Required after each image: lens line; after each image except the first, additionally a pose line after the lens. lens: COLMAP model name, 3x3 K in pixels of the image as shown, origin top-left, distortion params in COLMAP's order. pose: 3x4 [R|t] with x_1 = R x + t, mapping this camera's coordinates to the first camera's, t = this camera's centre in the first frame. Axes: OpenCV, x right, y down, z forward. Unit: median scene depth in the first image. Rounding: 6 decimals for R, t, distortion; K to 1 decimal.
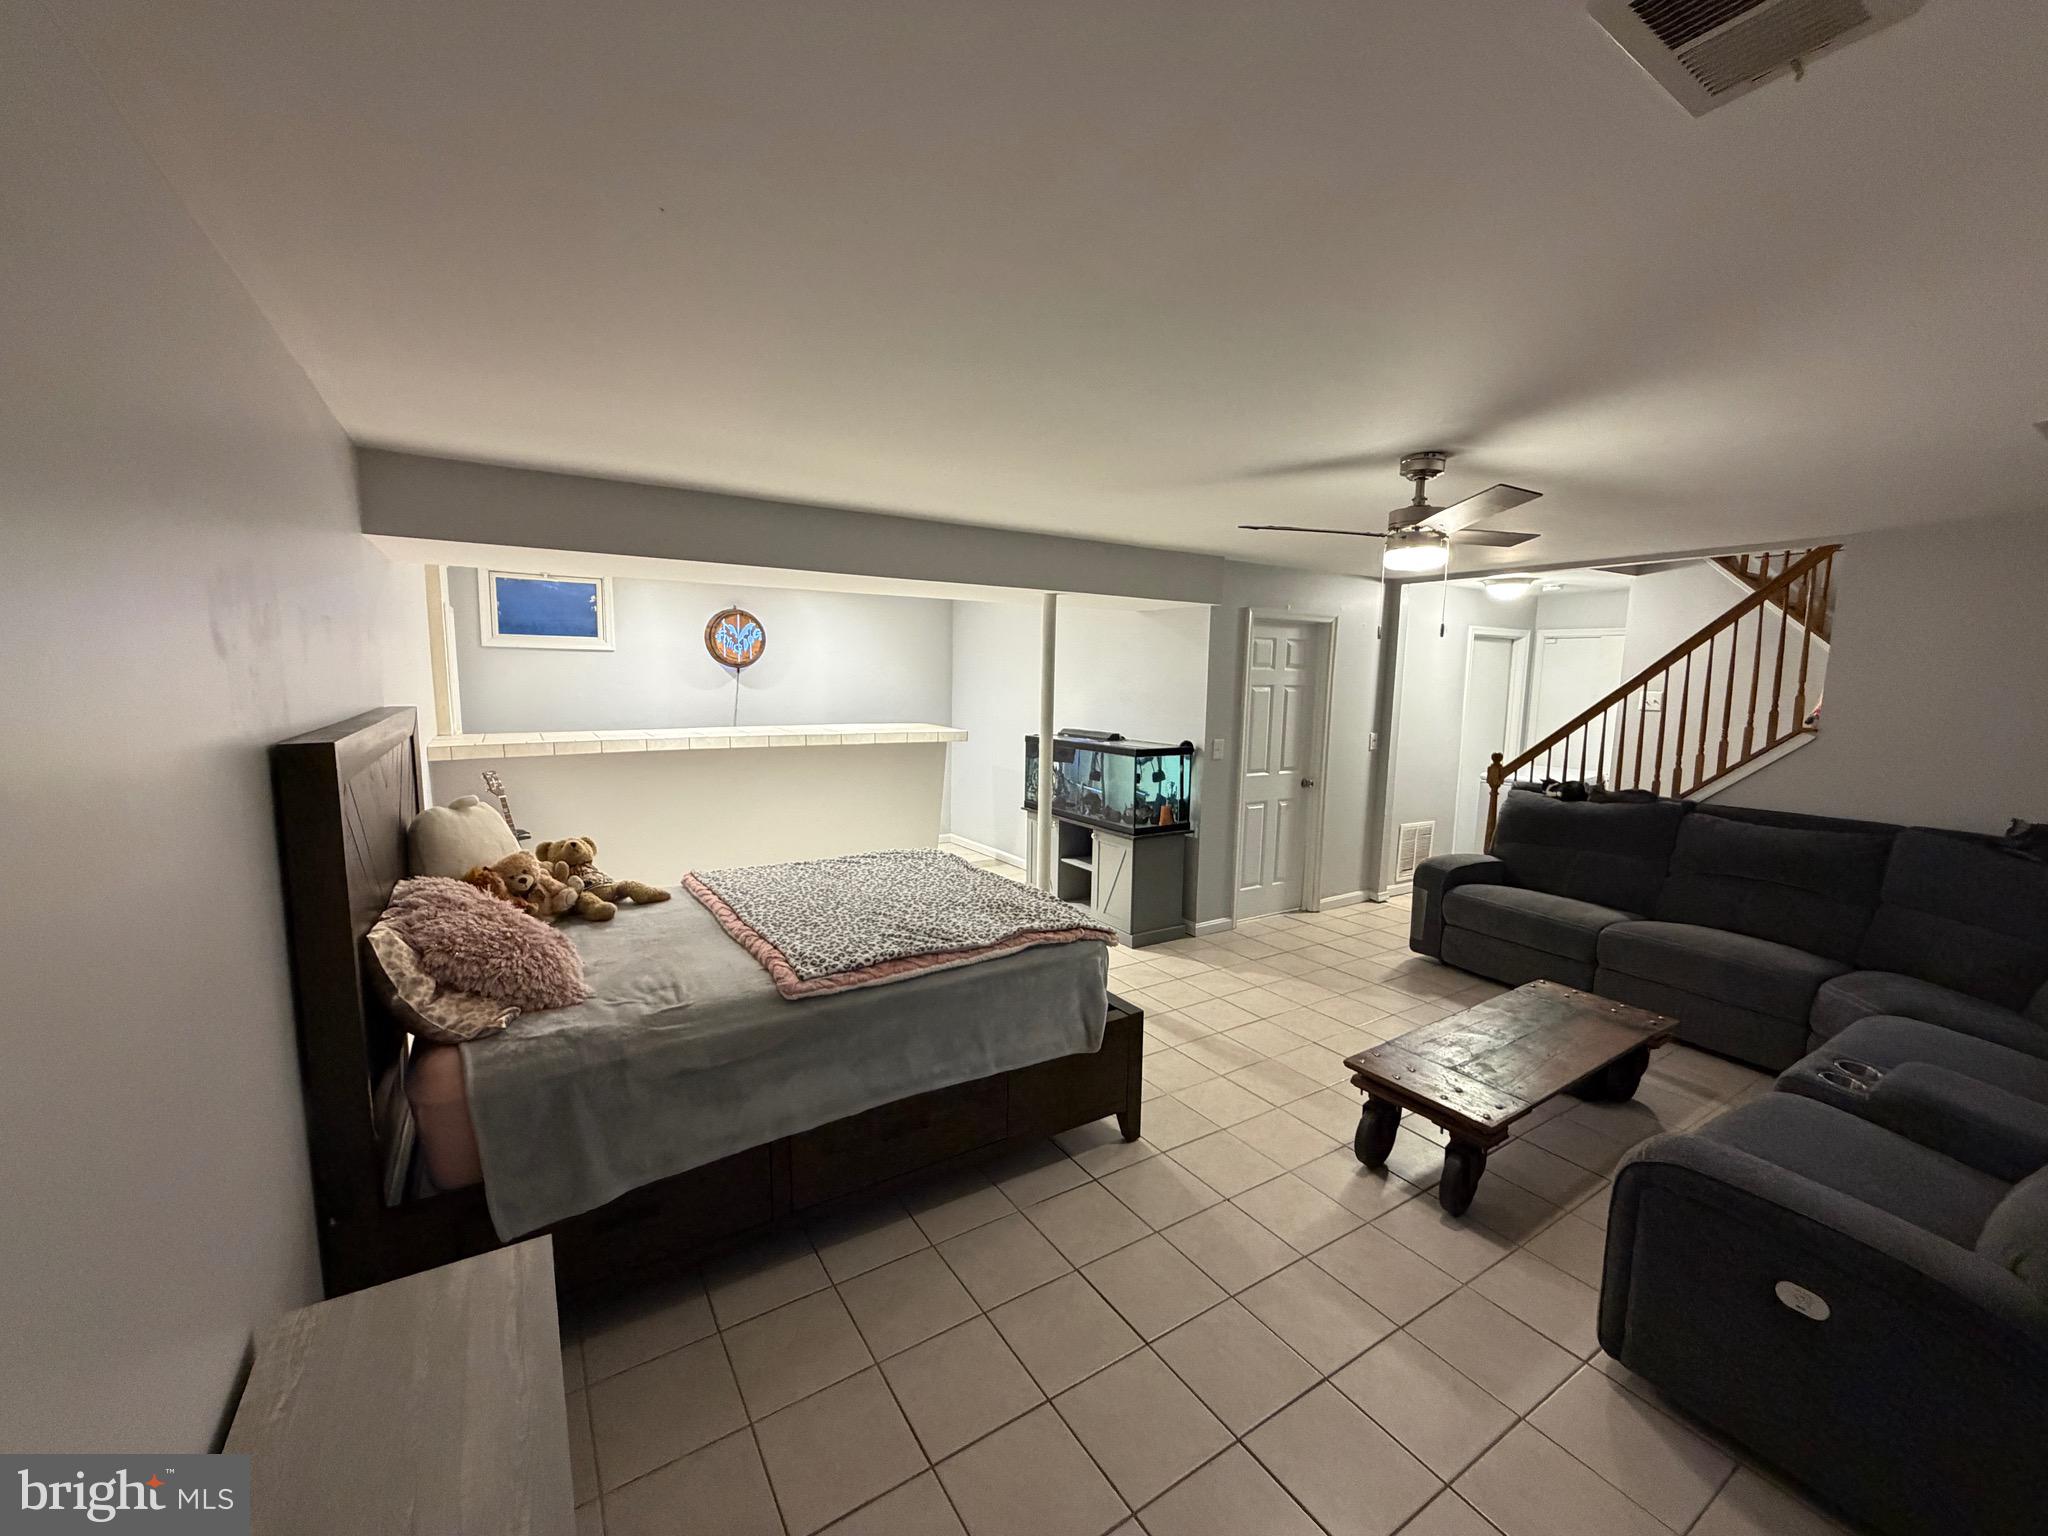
lens RADIAL K [[816.4, 0, 1018.1], [0, 816.4, 769.2], [0, 0, 1]] dist [0.006673, 0.000141]
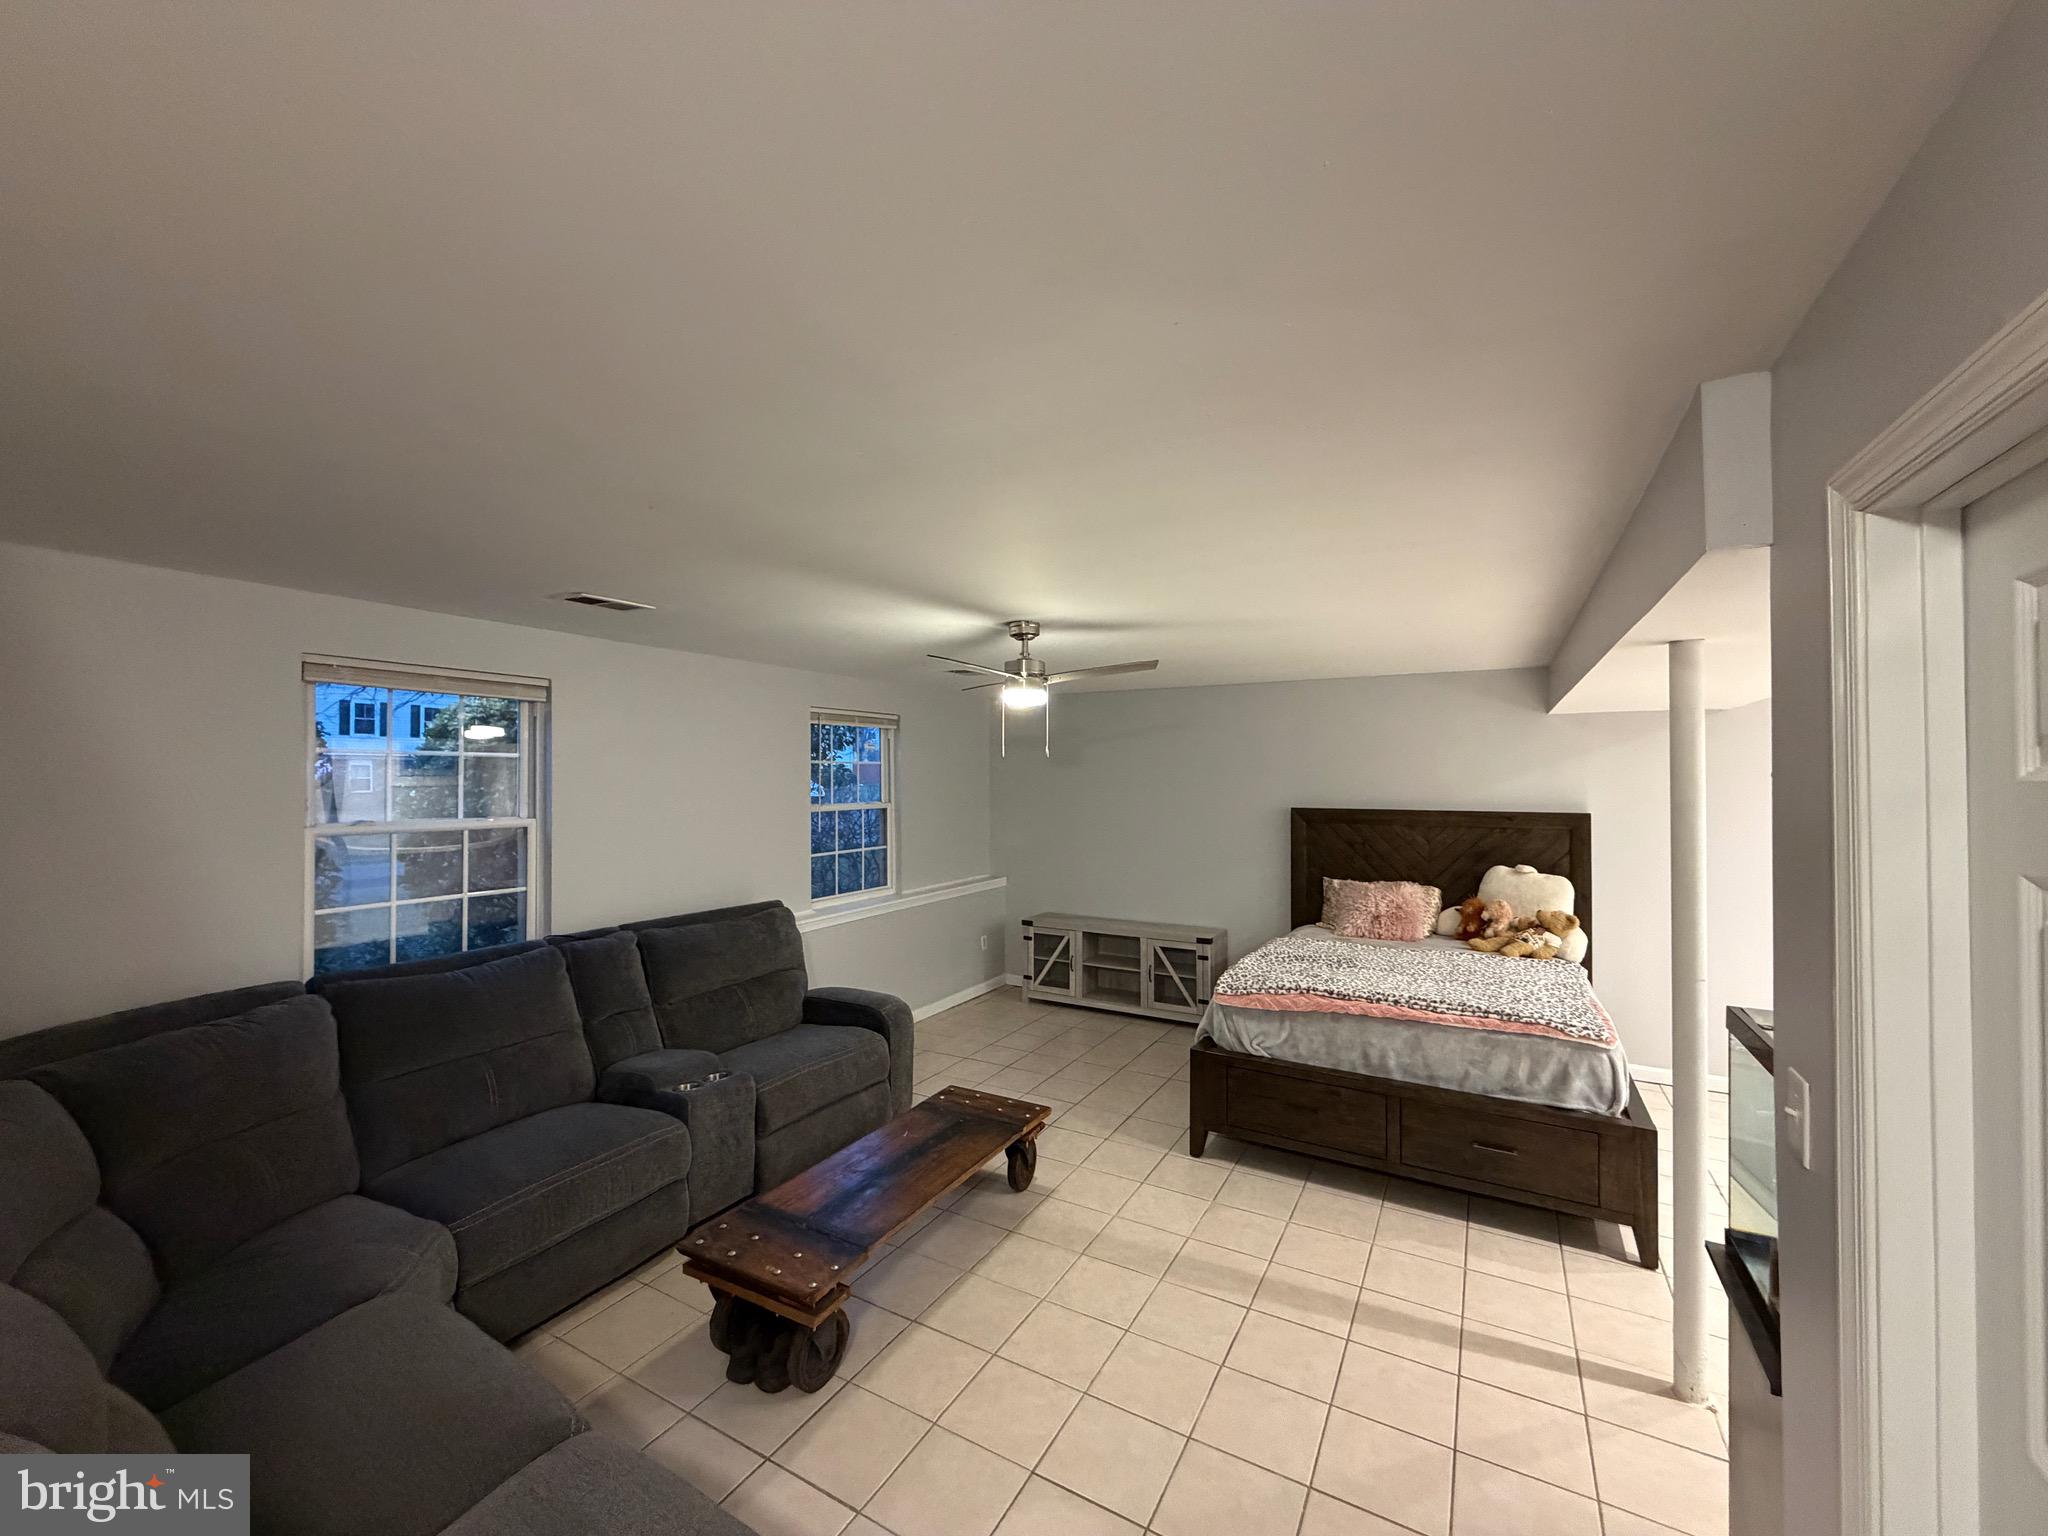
lens RADIAL K [[816.4, 0, 1018.1], [0, 816.4, 769.2], [0, 0, 1]] dist [0.006673, 0.000141]
pose [[-0.884497, -0.018396, -0.466183, 0.563269], [-0.067104, 0.993849, 0.088099, -0.132620], [0.461695, 0.109206, -0.880291, 1.105514]]
